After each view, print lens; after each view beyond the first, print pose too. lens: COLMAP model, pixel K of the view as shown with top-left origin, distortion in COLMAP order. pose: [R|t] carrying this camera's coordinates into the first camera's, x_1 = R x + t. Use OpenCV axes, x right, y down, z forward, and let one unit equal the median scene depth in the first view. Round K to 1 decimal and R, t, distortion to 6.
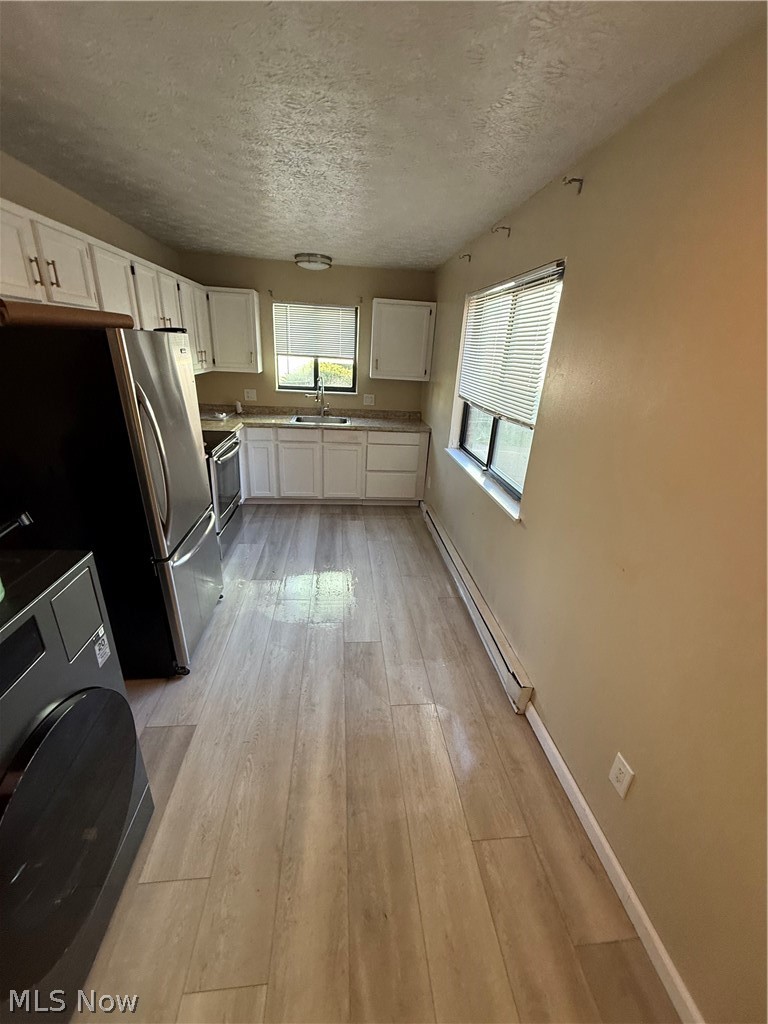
lens RADIAL K [[410.3, 0, 384.0], [0, 410.3, 512.0], [0, 0, 1]] dist [0.000452, -0.000023]
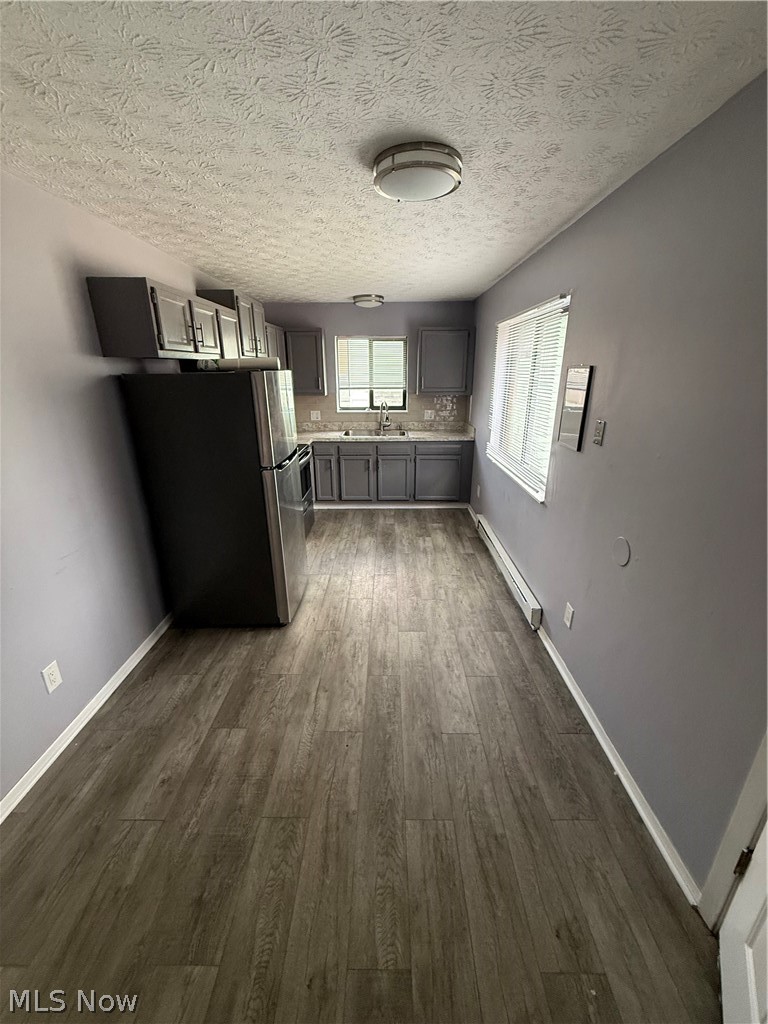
lens RADIAL K [[410.3, 0, 384.0], [0, 410.3, 512.0], [0, 0, 1]] dist [0.000452, -0.000023]
pose [[0.991955, -0.019754, -0.125044, 0.009629], [0.014025, 0.998818, -0.046538, 0.064994], [0.125815, 0.044409, 0.991059, -0.174917]]
